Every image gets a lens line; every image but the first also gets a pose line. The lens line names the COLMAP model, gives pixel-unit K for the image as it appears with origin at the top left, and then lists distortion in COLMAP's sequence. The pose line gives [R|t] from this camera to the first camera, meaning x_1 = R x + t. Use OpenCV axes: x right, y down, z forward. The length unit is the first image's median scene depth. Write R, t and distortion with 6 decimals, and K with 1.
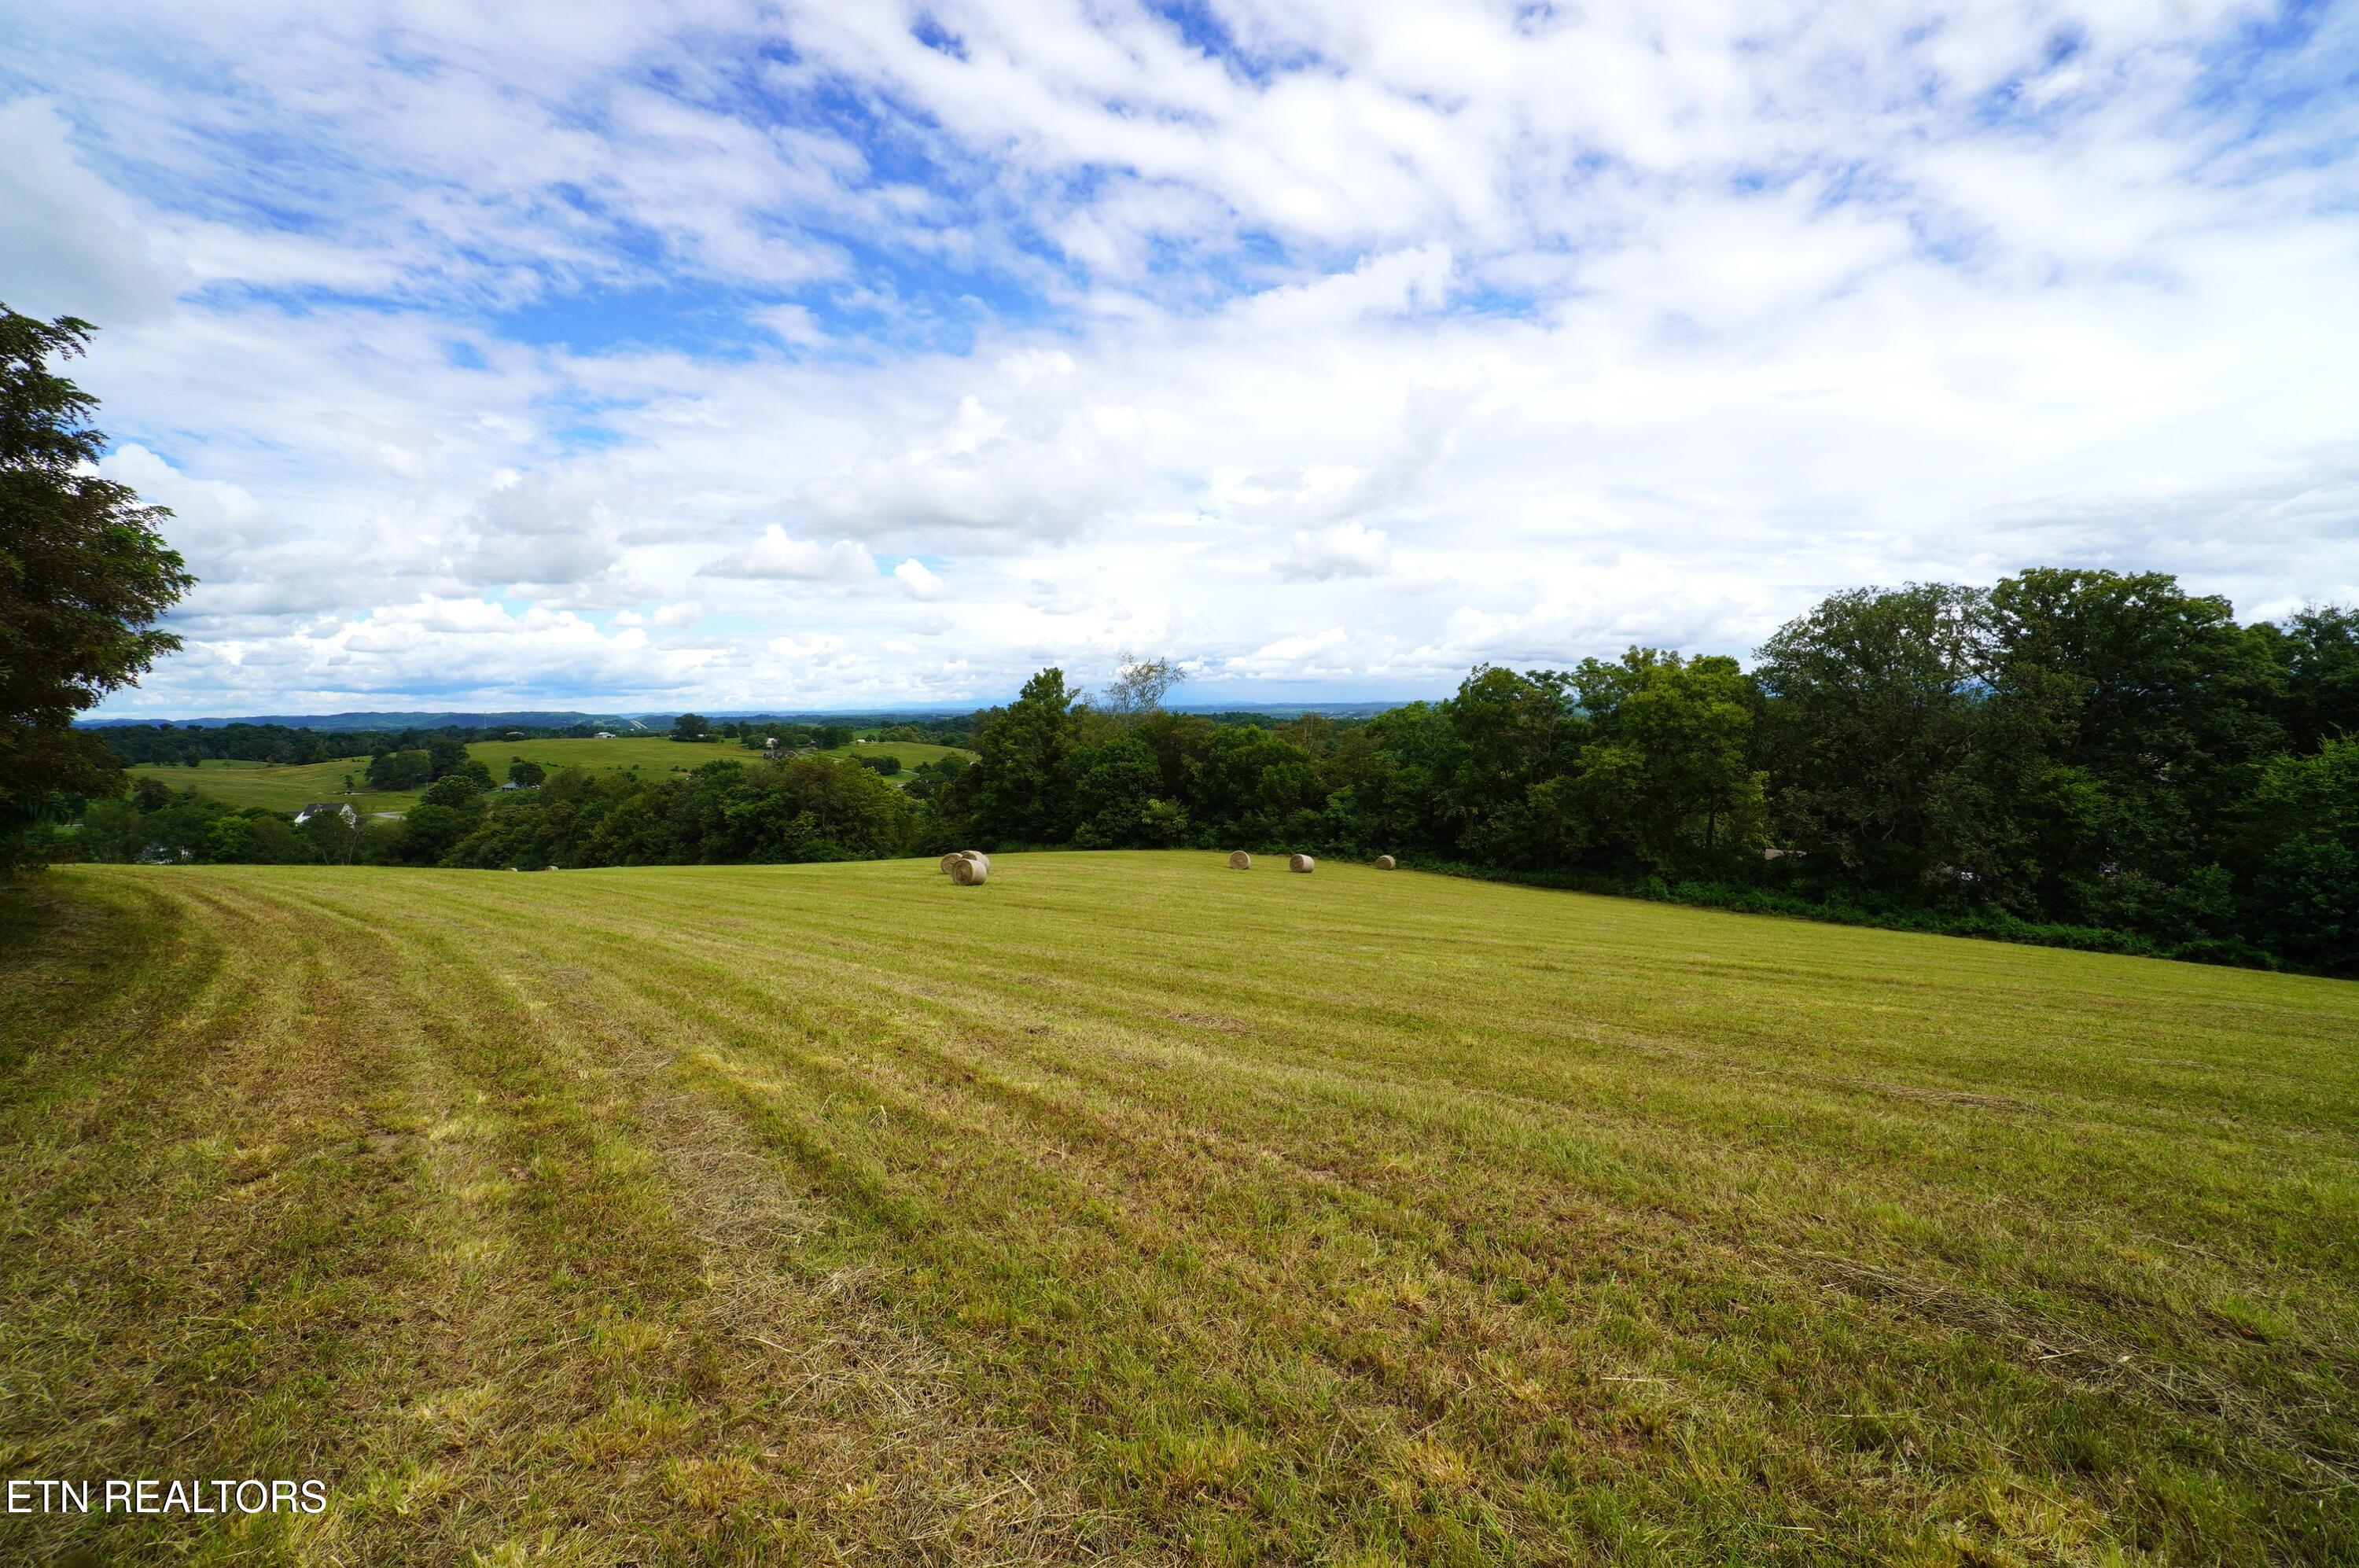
lens RADIAL K [[1029.7, 0, 1179.5], [0, 1029.7, 784.0], [0, 0, 1]] dist [-0.069245, 0.023739]
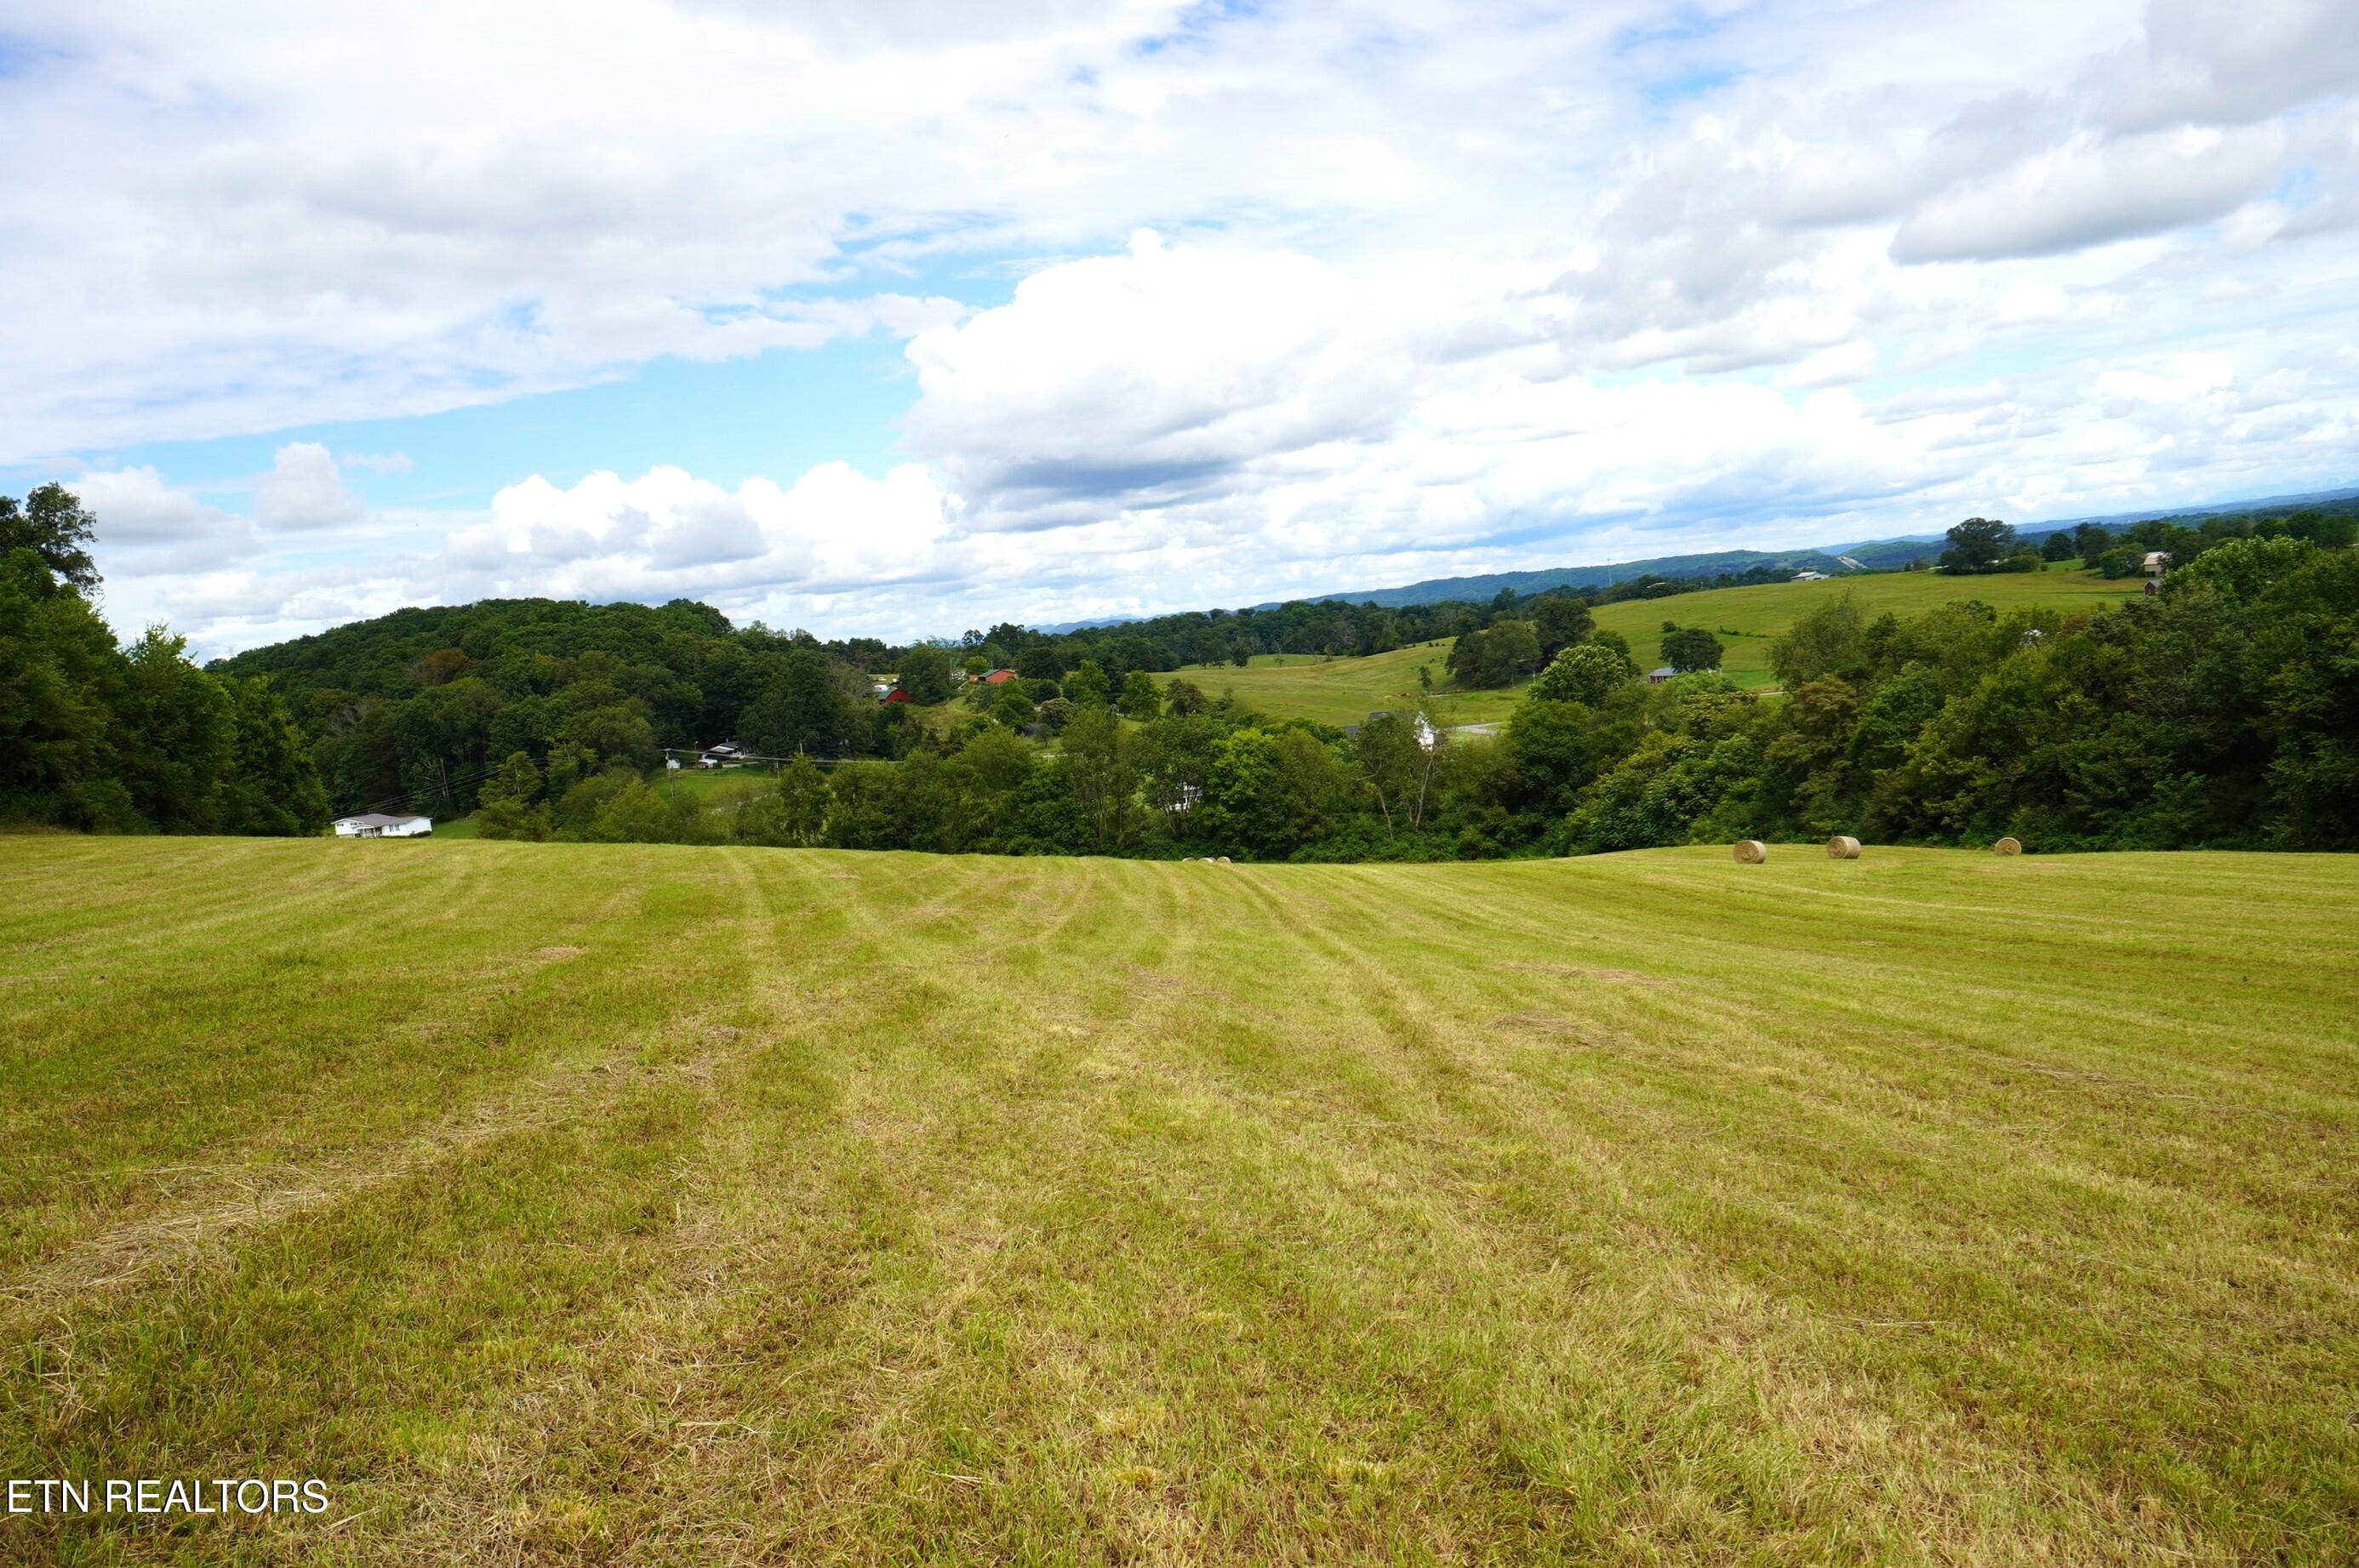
lens RADIAL K [[1812.3, 0, 1179.5], [0, 1812.3, 784.0], [0, 0, 1]] dist [0.086533, -0.000282]
pose [[0.670199, 0.004148, -0.742170, -0.129753], [0.043061, 0.998083, 0.044464, 0.009354], [0.740932, -0.061758, 0.668735, 0.163311]]
